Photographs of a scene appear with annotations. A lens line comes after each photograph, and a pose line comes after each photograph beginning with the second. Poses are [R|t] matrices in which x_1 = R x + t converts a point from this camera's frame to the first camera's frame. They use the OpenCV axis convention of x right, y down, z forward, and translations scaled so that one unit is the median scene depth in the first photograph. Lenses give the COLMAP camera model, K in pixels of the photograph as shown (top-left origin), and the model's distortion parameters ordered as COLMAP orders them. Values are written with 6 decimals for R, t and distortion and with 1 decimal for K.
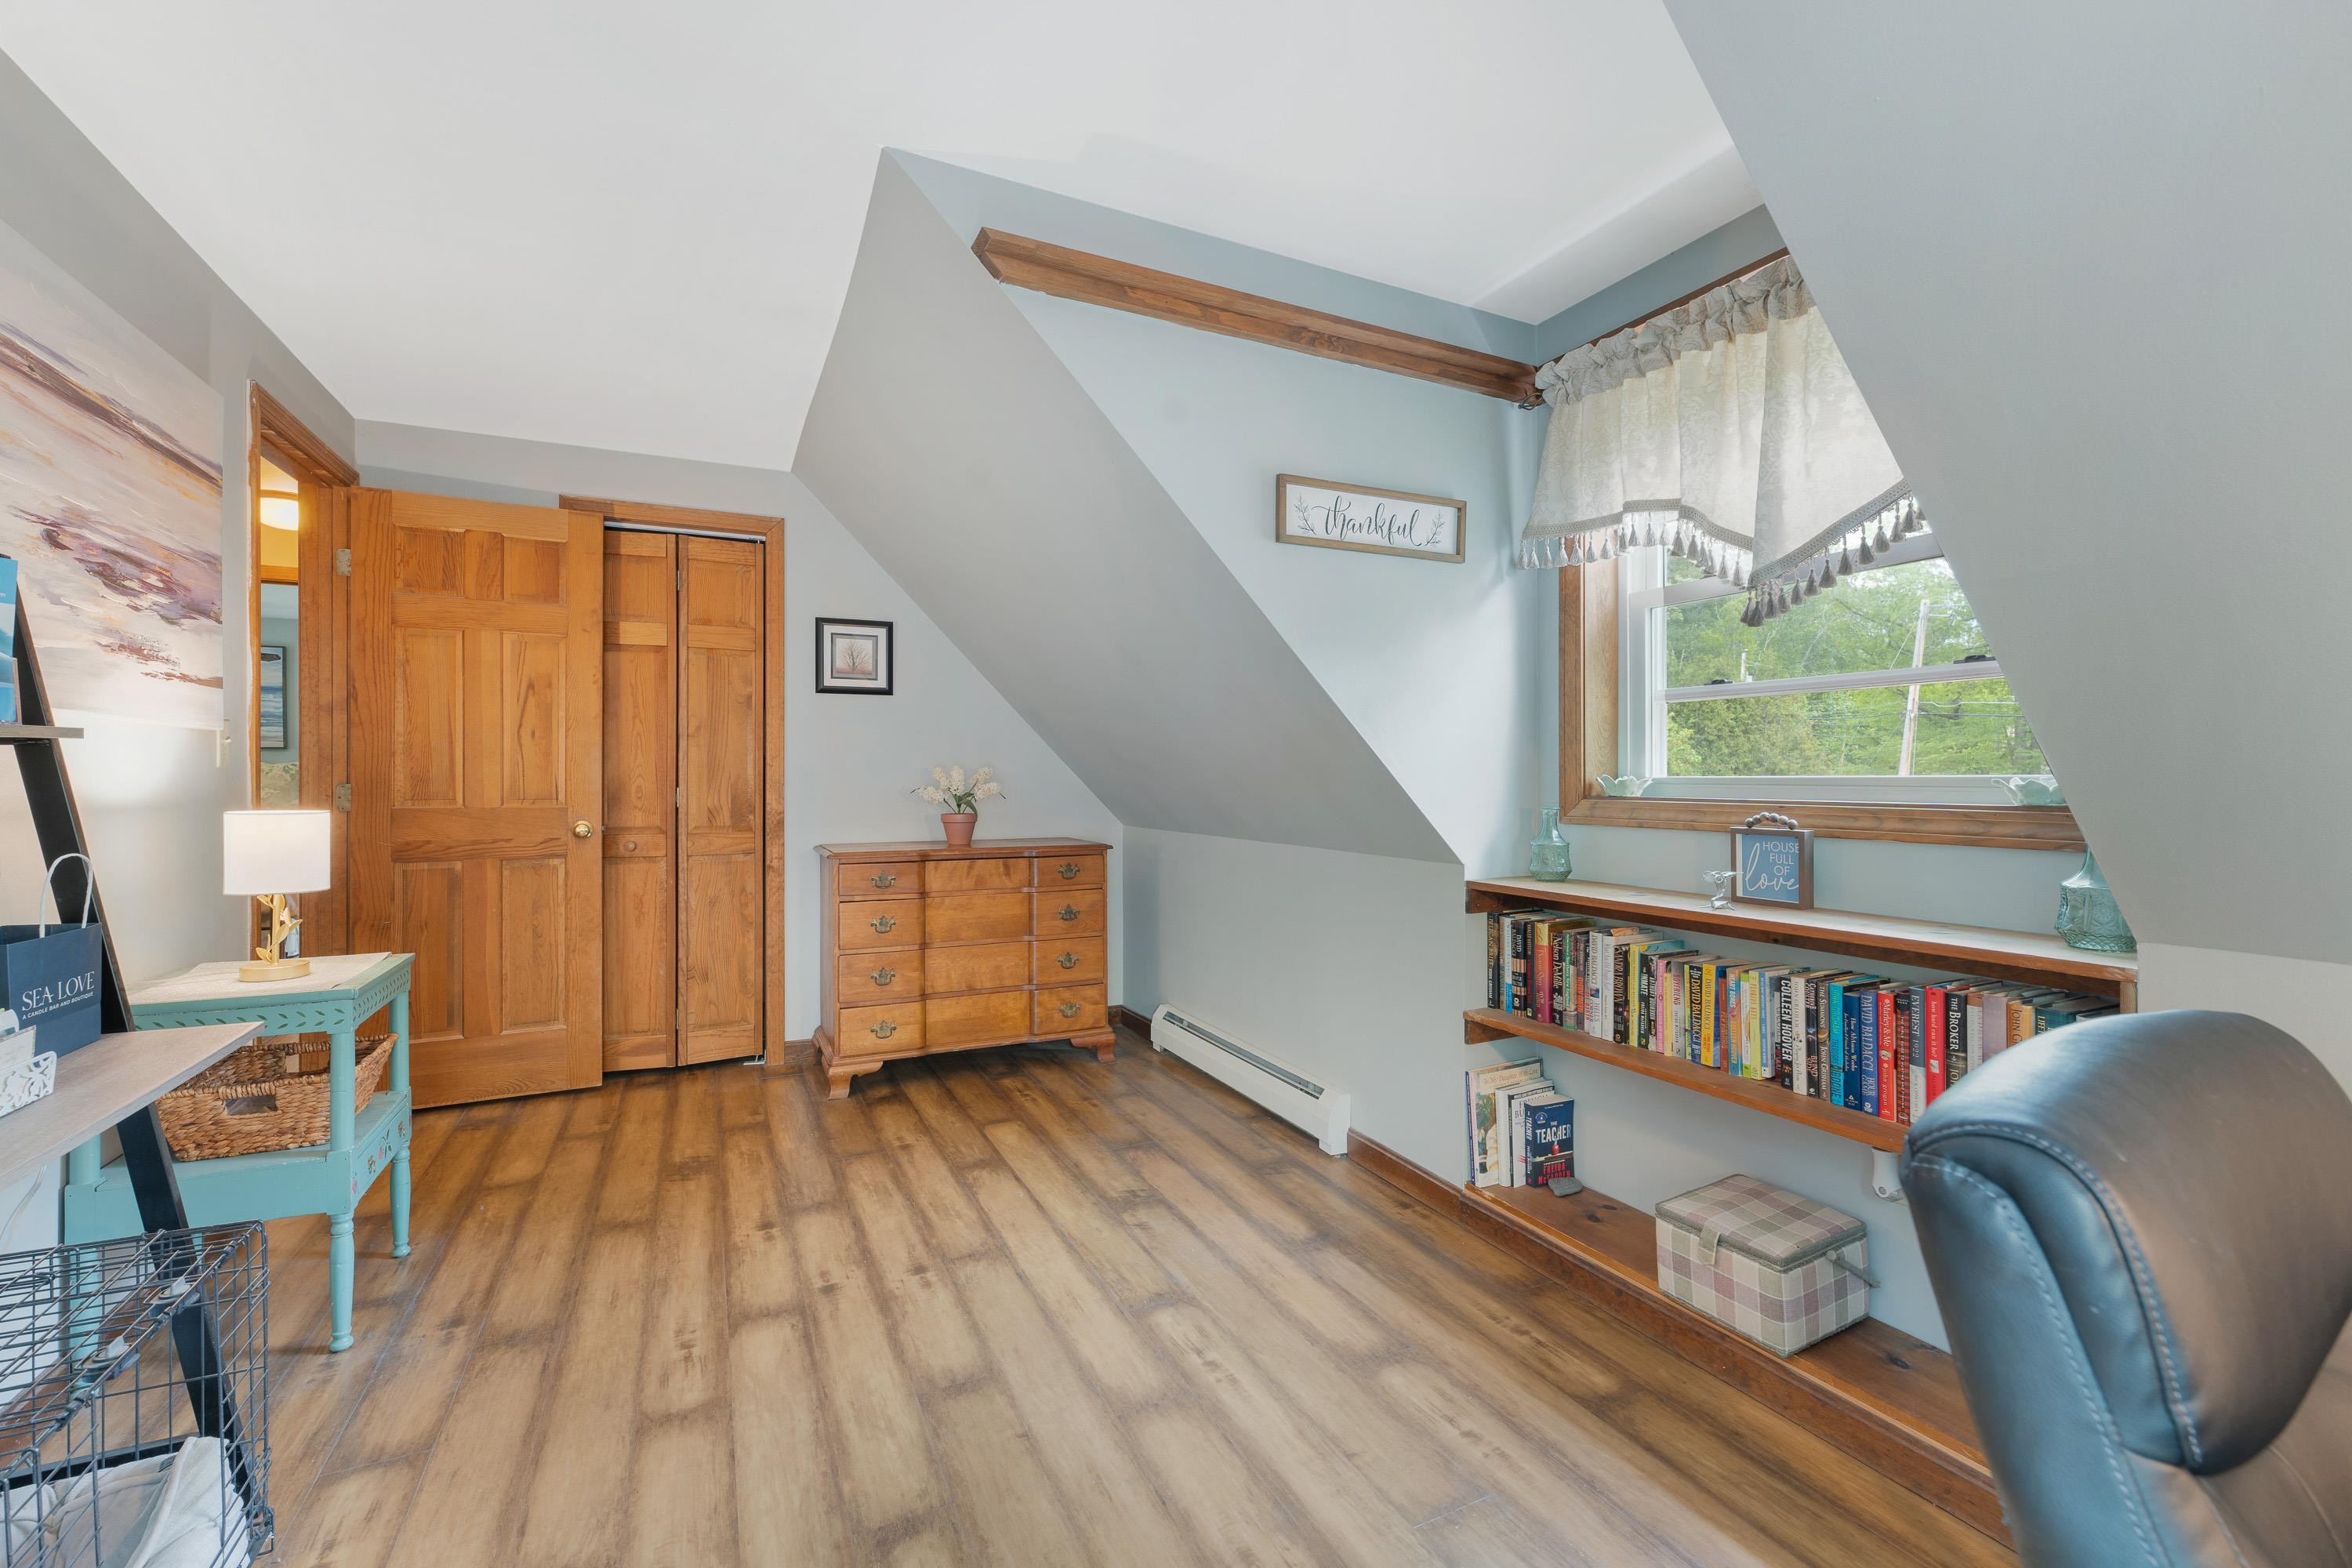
lens RADIAL K [[1003.5, 0, 1177.5], [0, 1003.5, 778.0], [0, 0, 1]] dist [0.003353, -0.000041]
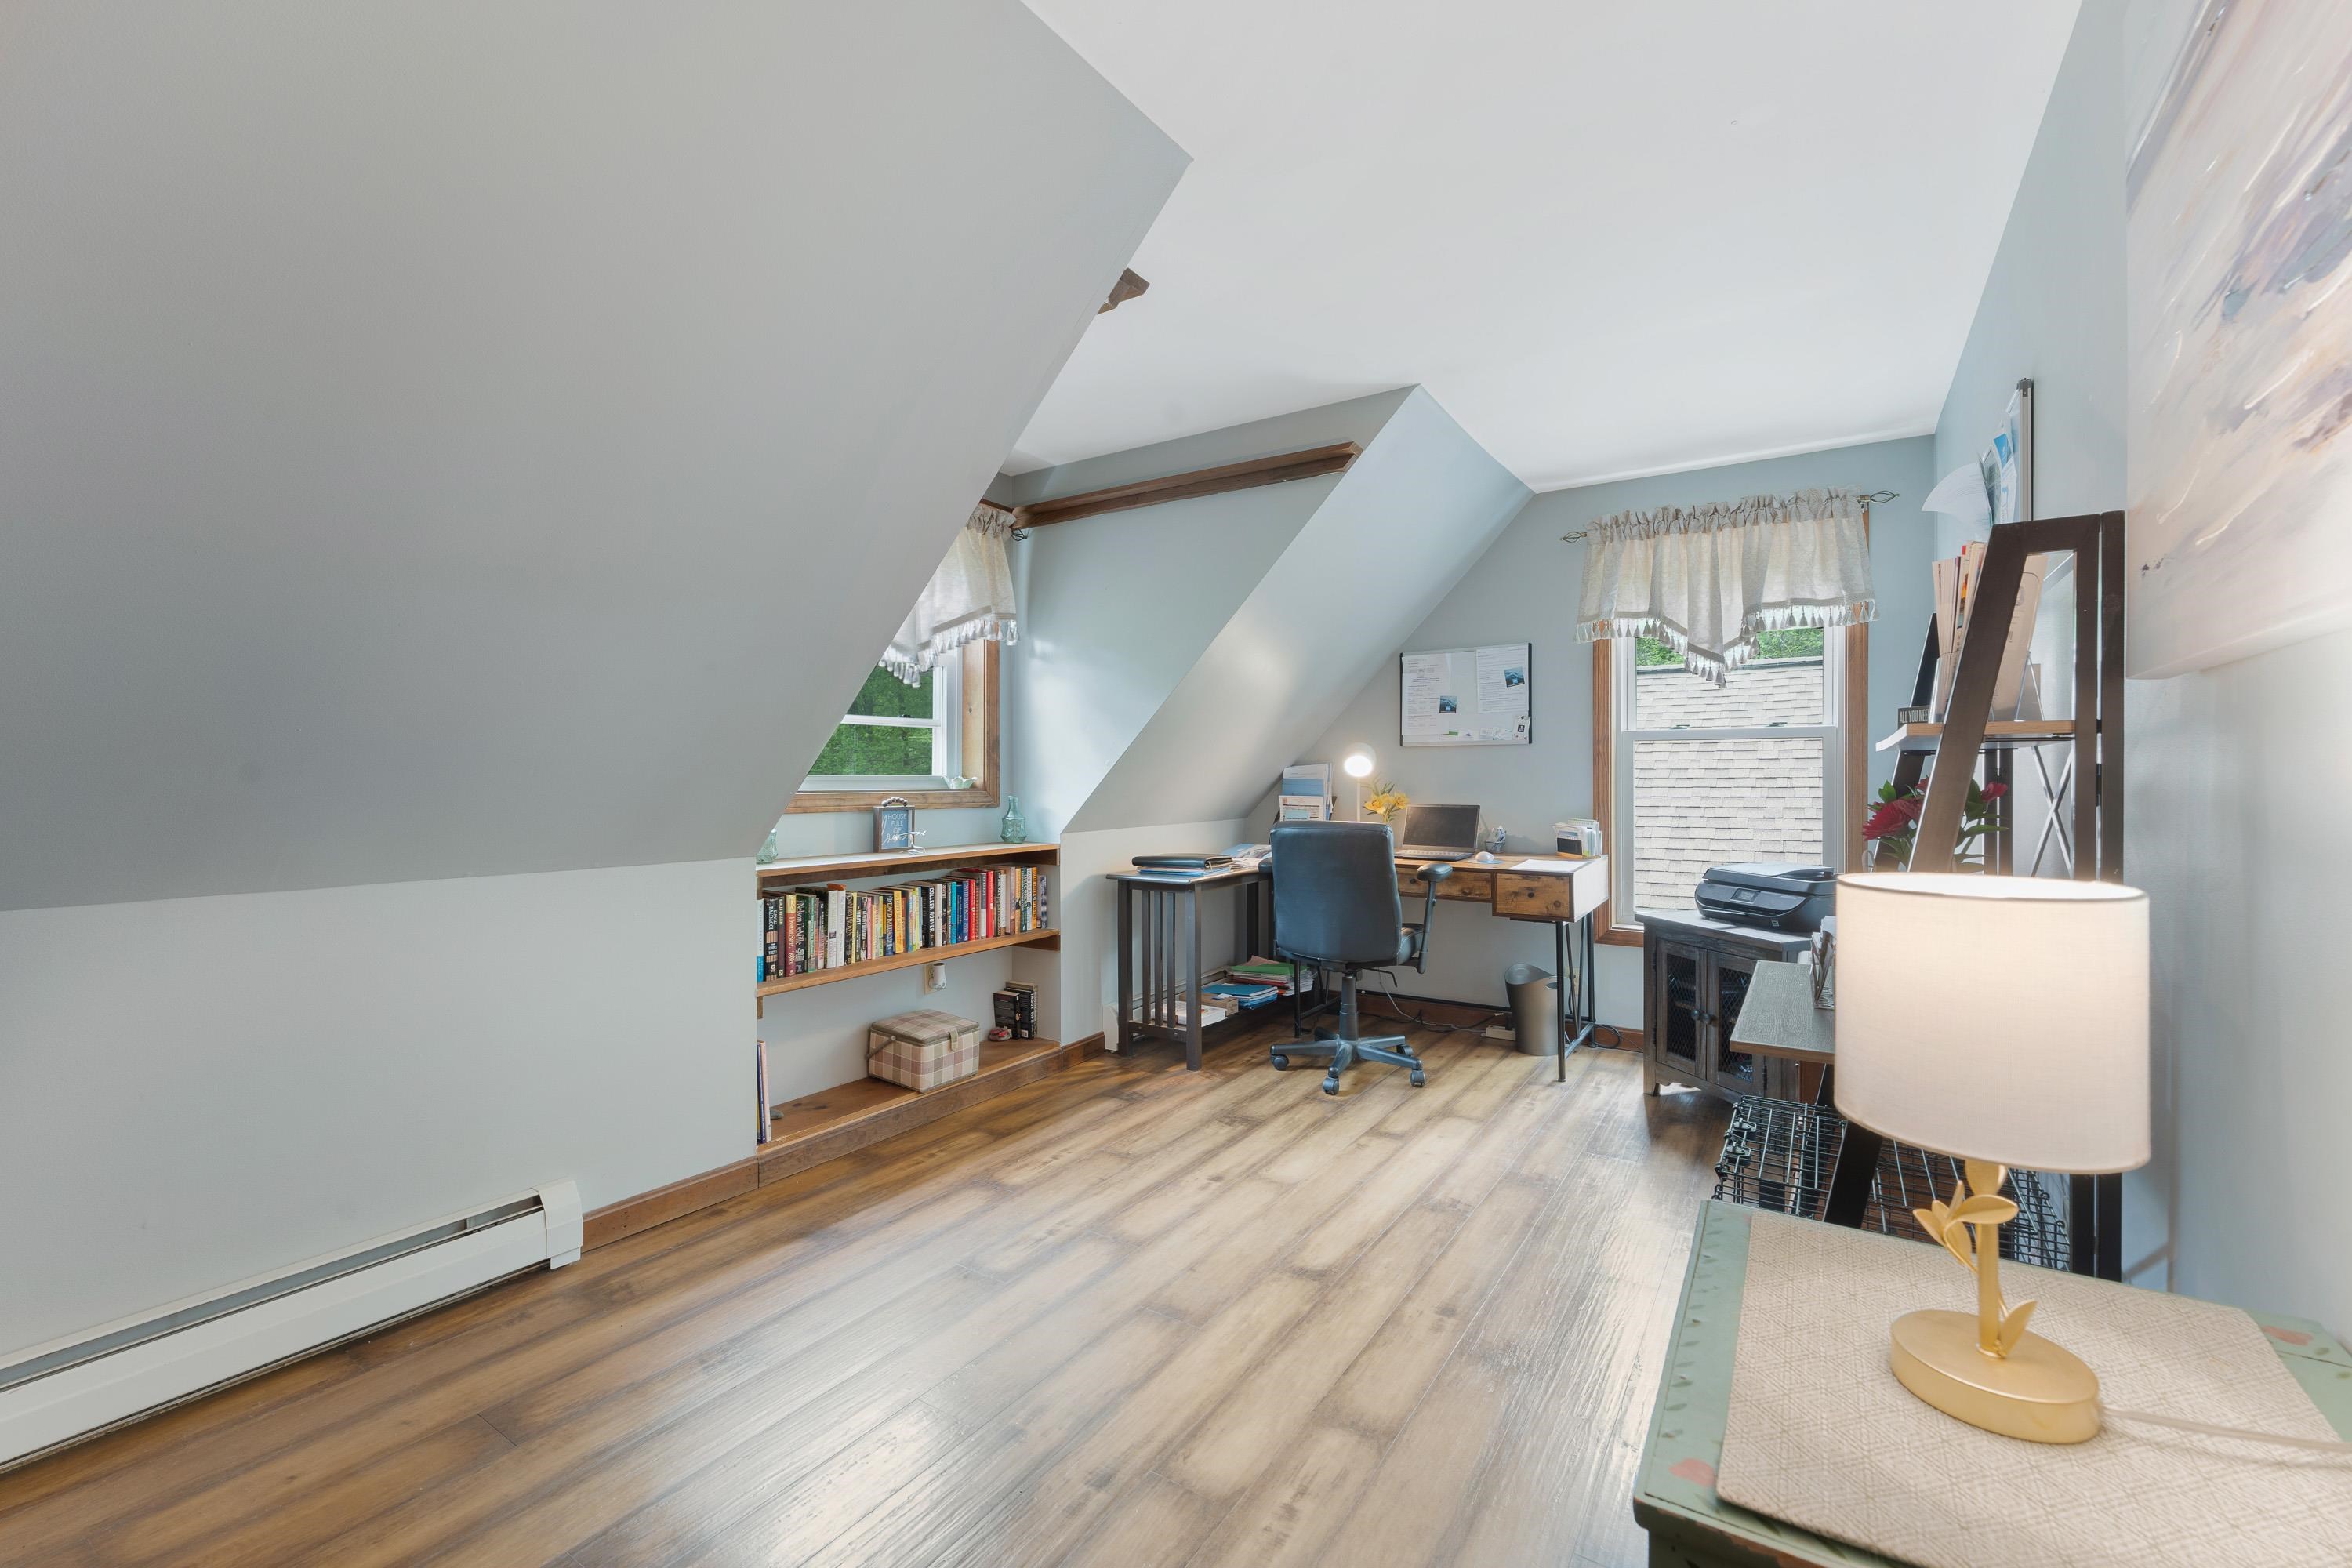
lens RADIAL K [[1003.5, 0, 1174.2], [0, 1003.5, 779.0], [0, 0, 1]] dist [0.003353, -0.000041]
pose [[-0.522215, 0.000828, 0.852813, -1.074613], [0.001785, 0.999998, 0.000122, 0.004684], [-0.852812, 0.001586, -0.522216, 1.444199]]
